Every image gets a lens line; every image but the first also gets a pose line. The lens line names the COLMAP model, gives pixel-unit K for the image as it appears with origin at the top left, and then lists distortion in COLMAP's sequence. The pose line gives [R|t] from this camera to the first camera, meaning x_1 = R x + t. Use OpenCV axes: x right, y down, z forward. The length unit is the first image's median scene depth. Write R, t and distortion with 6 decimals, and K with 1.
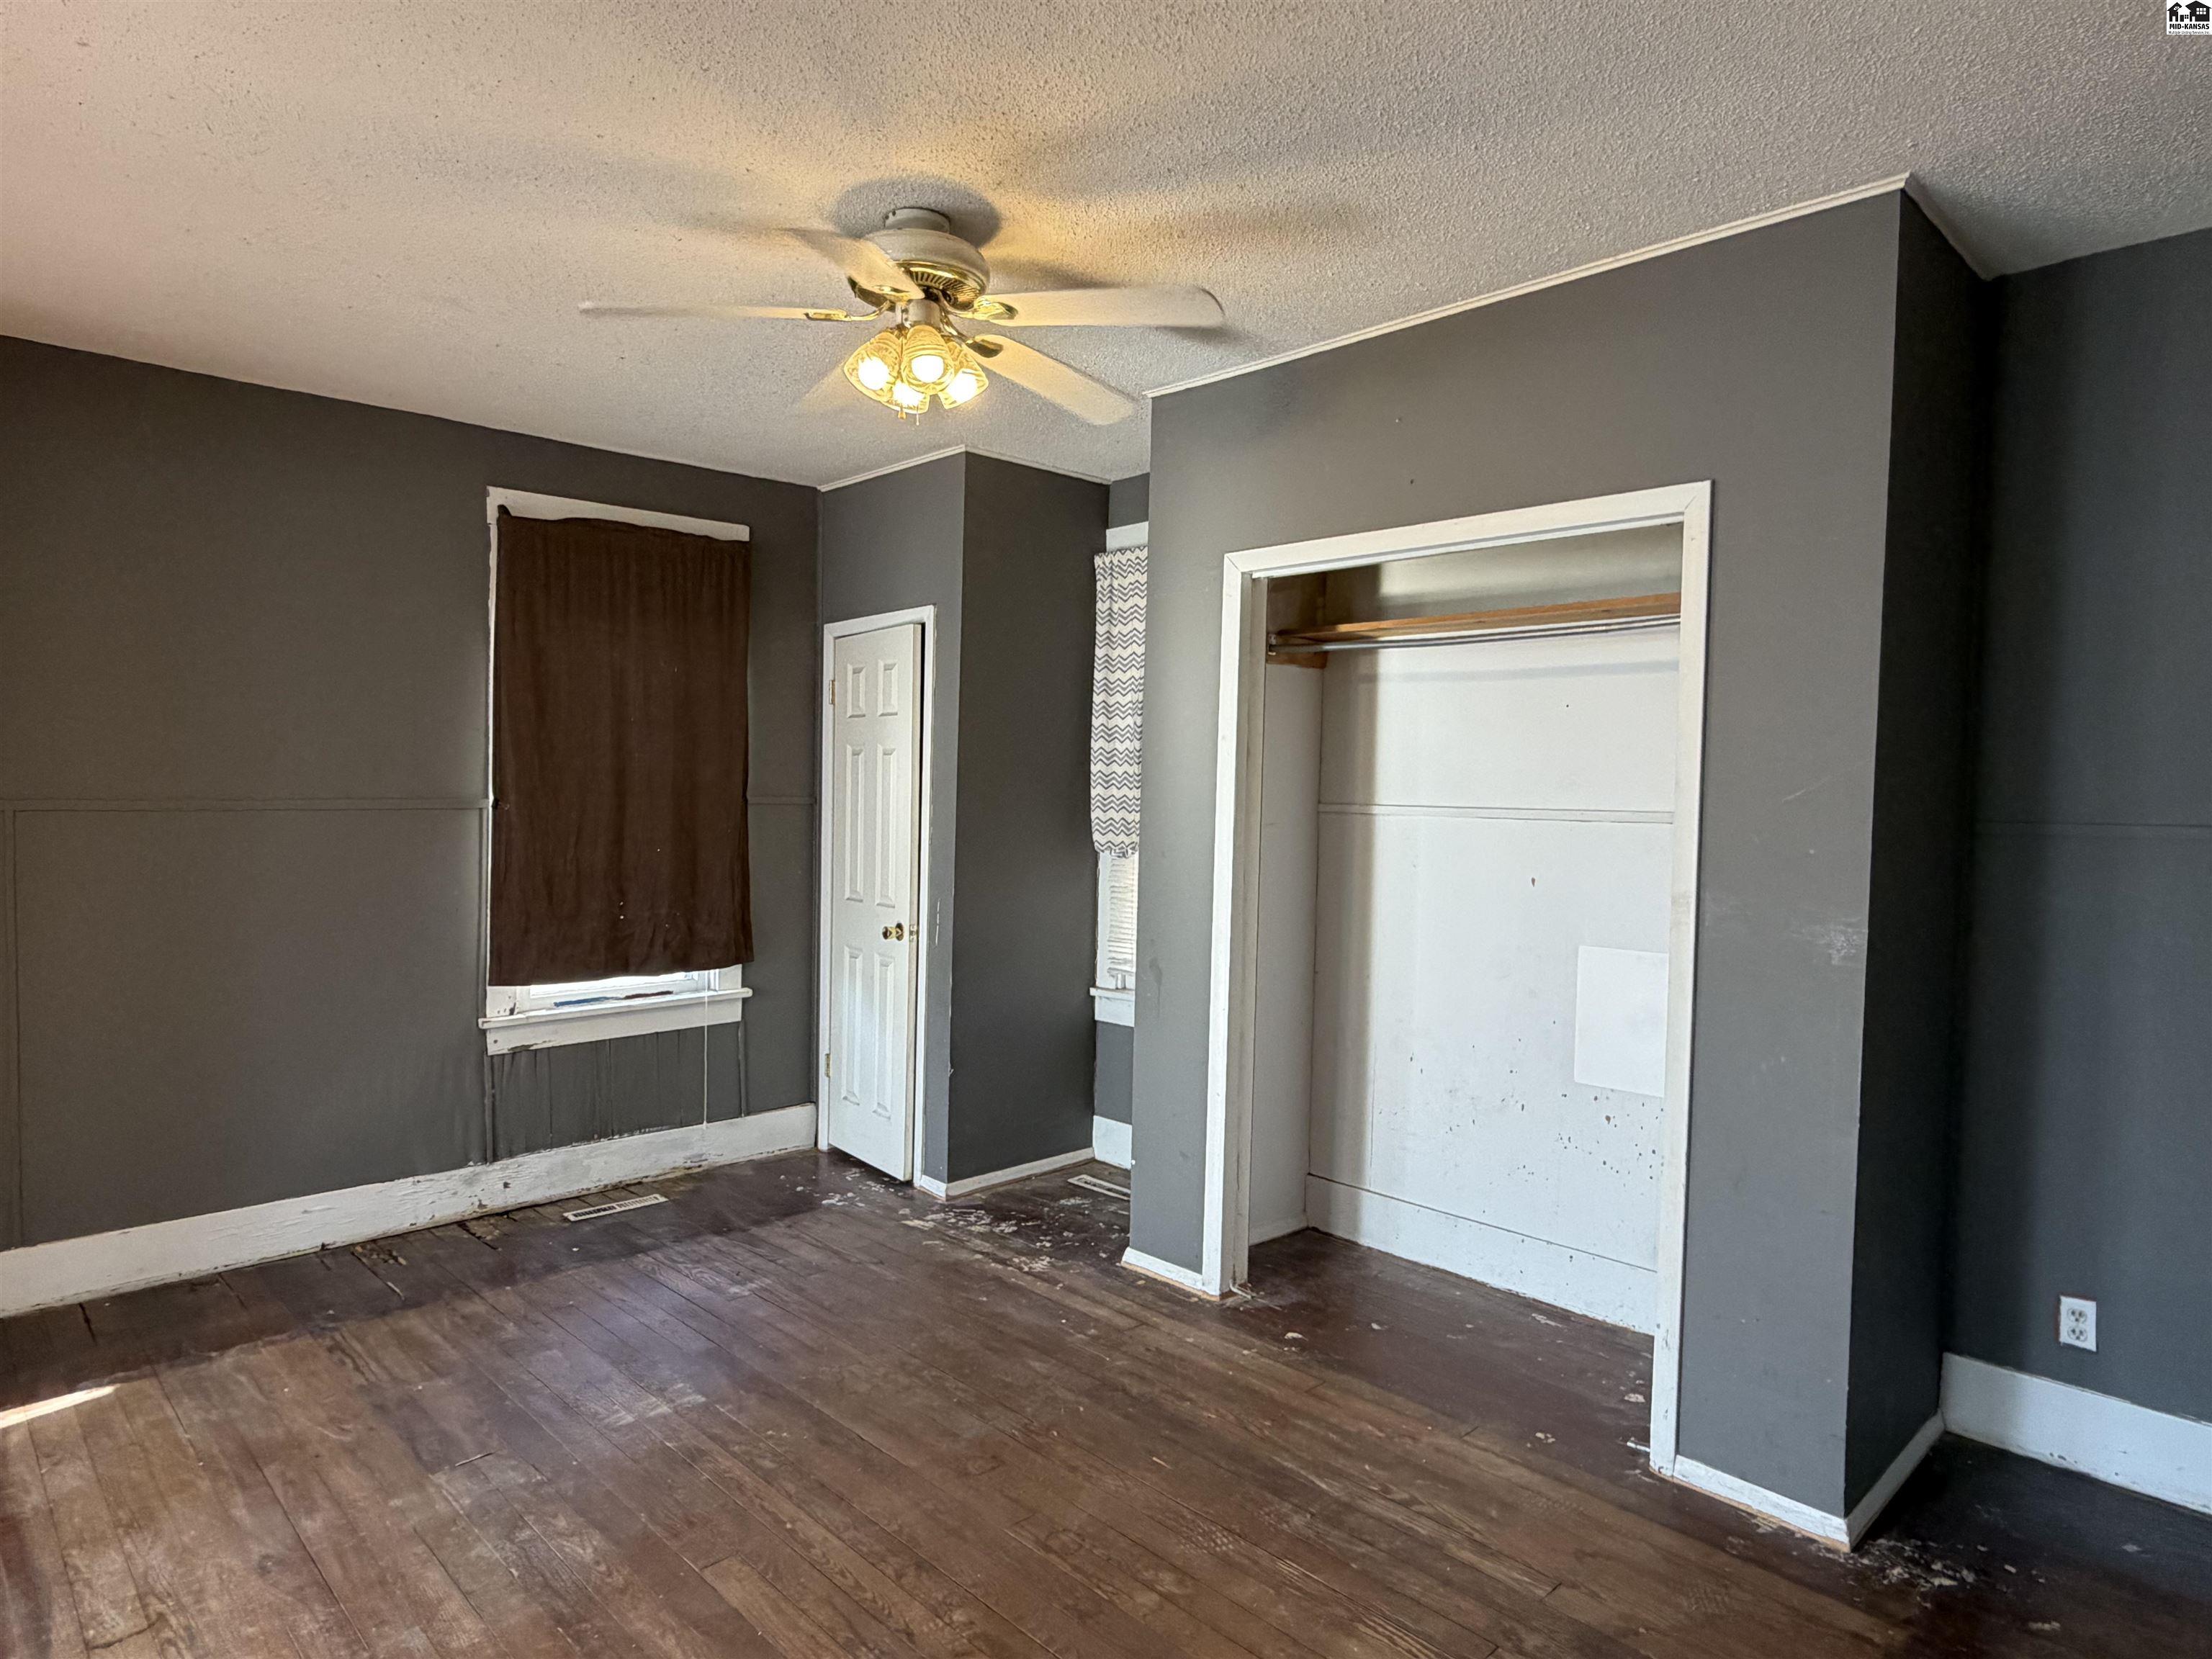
lens RADIAL K [[1288.2, 0, 1106.0], [0, 1288.2, 829.5], [0, 0, 1]] dist [-0.000569, -0.001197]
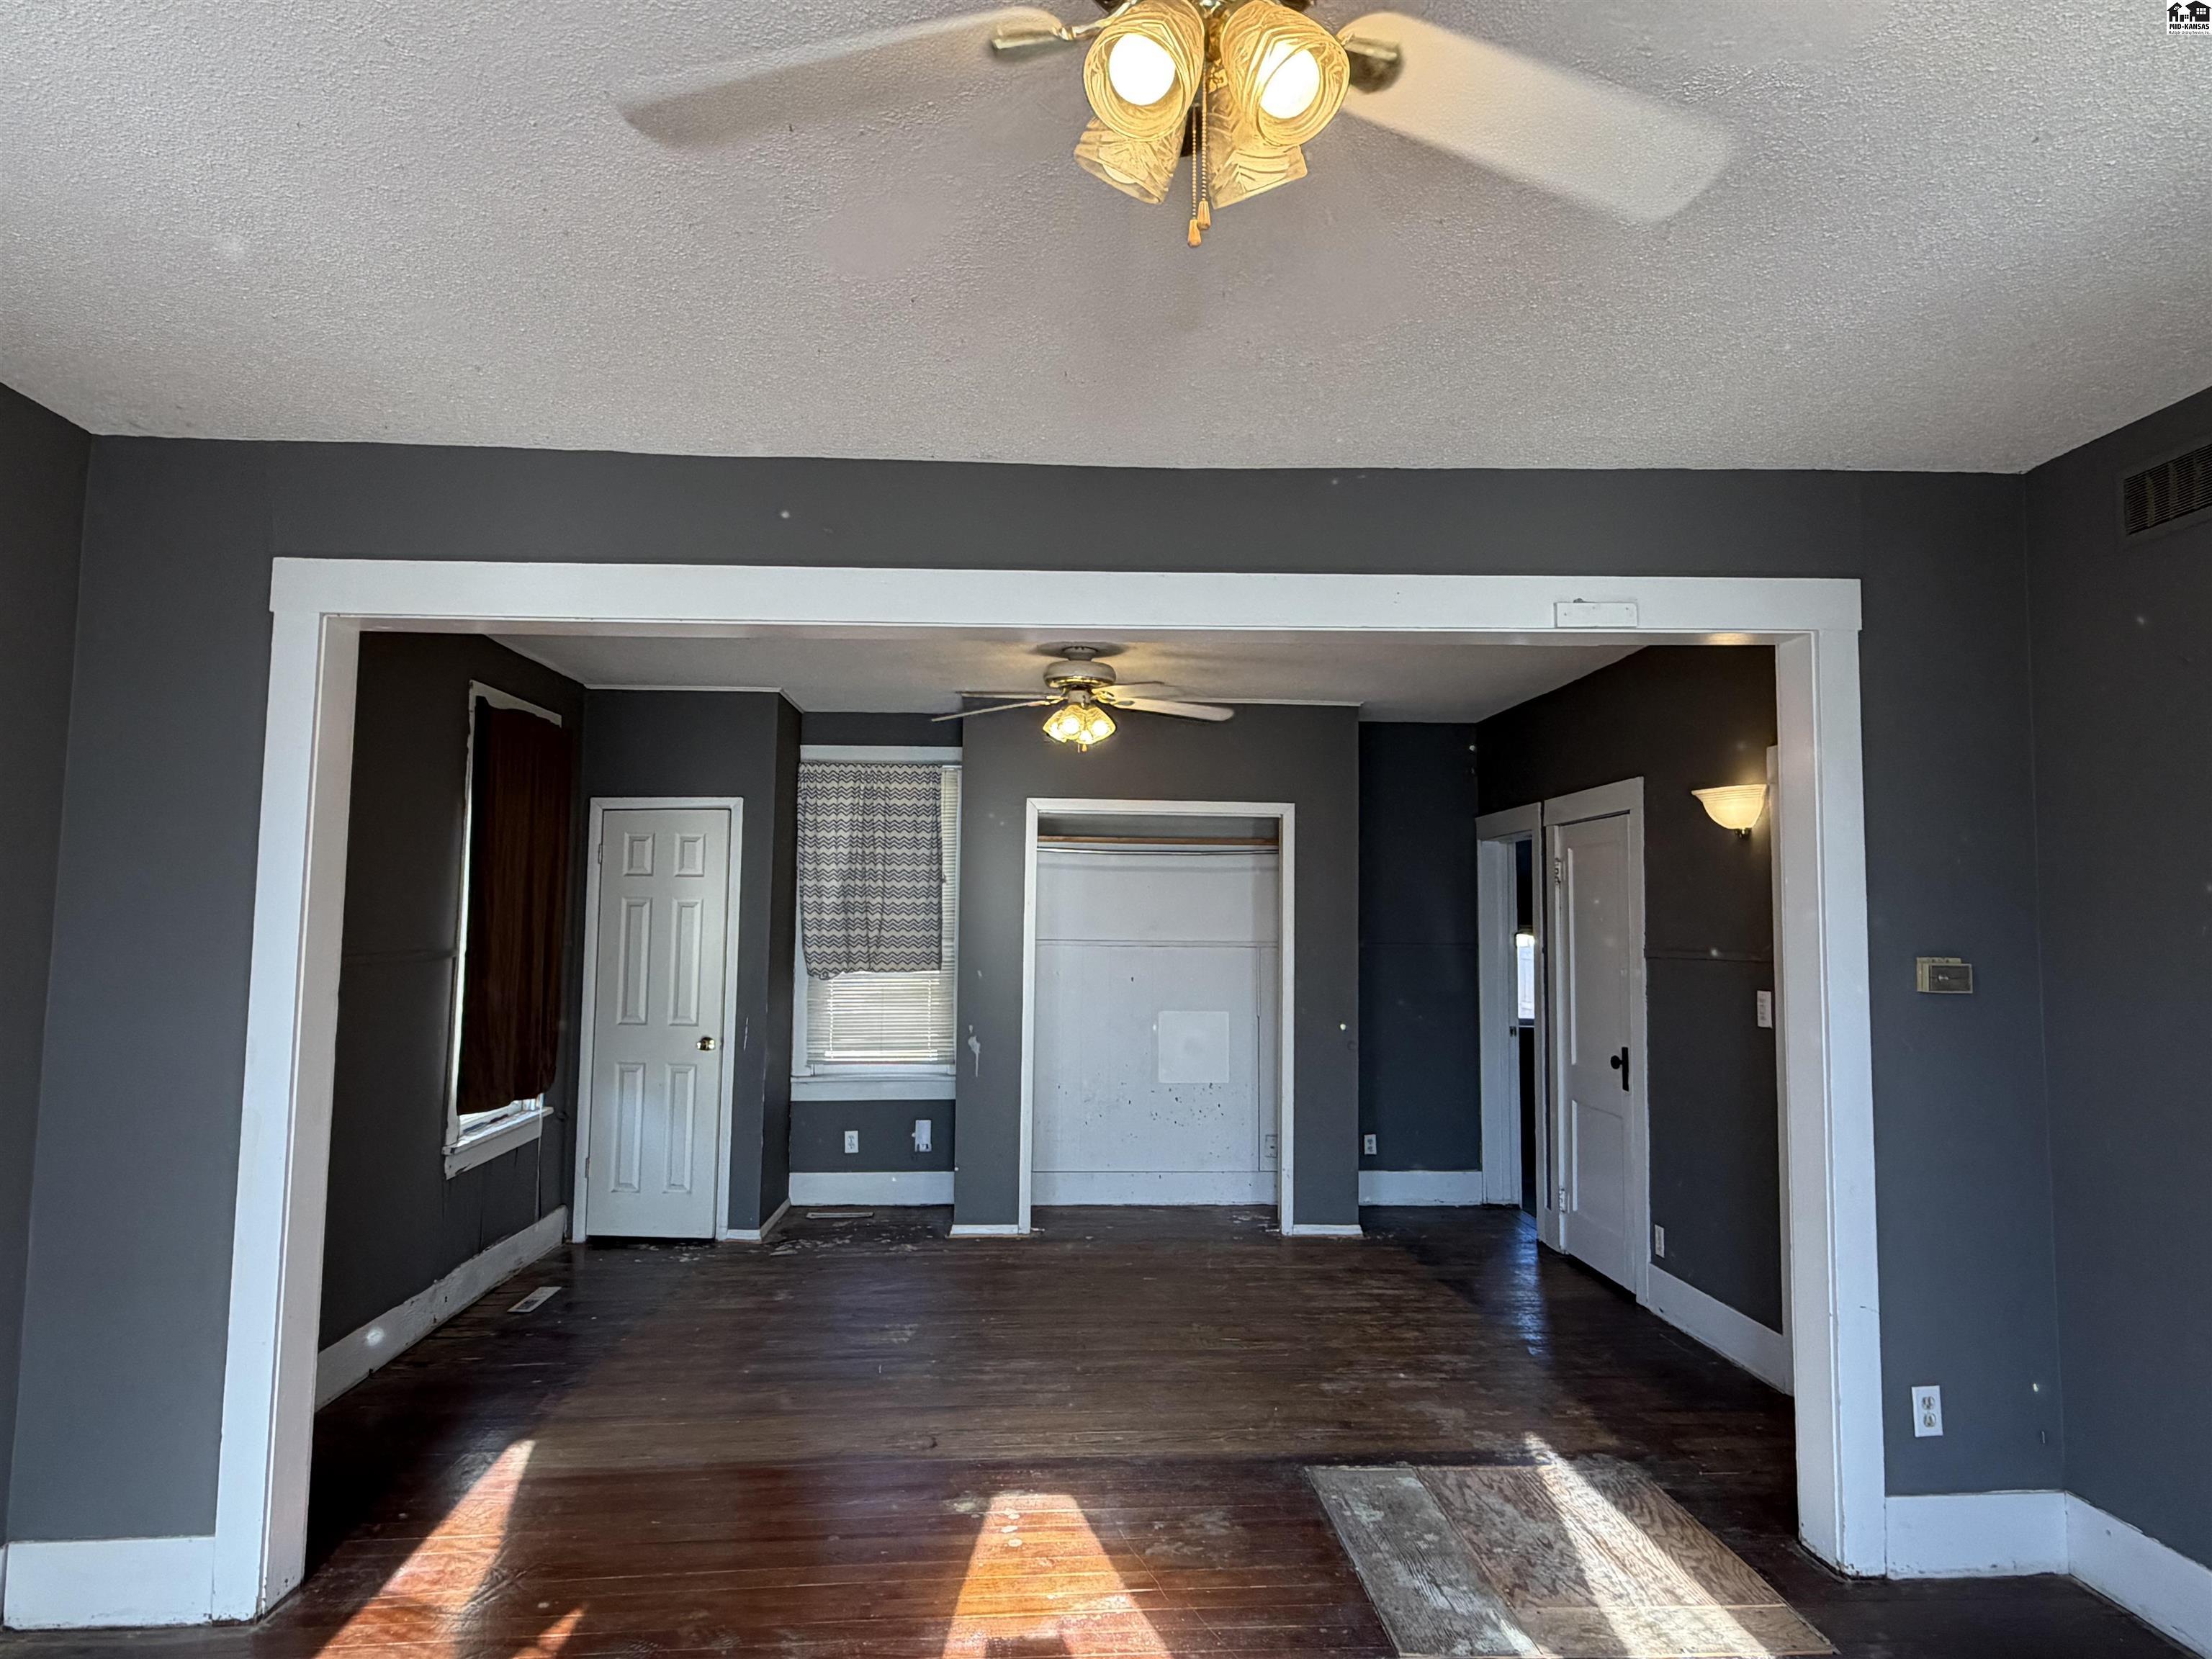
lens RADIAL K [[1288.2, 0, 1106.0], [0, 1288.2, 829.5], [0, 0, 1]] dist [-0.000569, -0.001197]
pose [[0.654817, 0.045246, 0.754432, -0.974950], [0.024380, 0.996422, -0.080919, -0.023148], [-0.755394, 0.071381, 0.651371, -0.182160]]
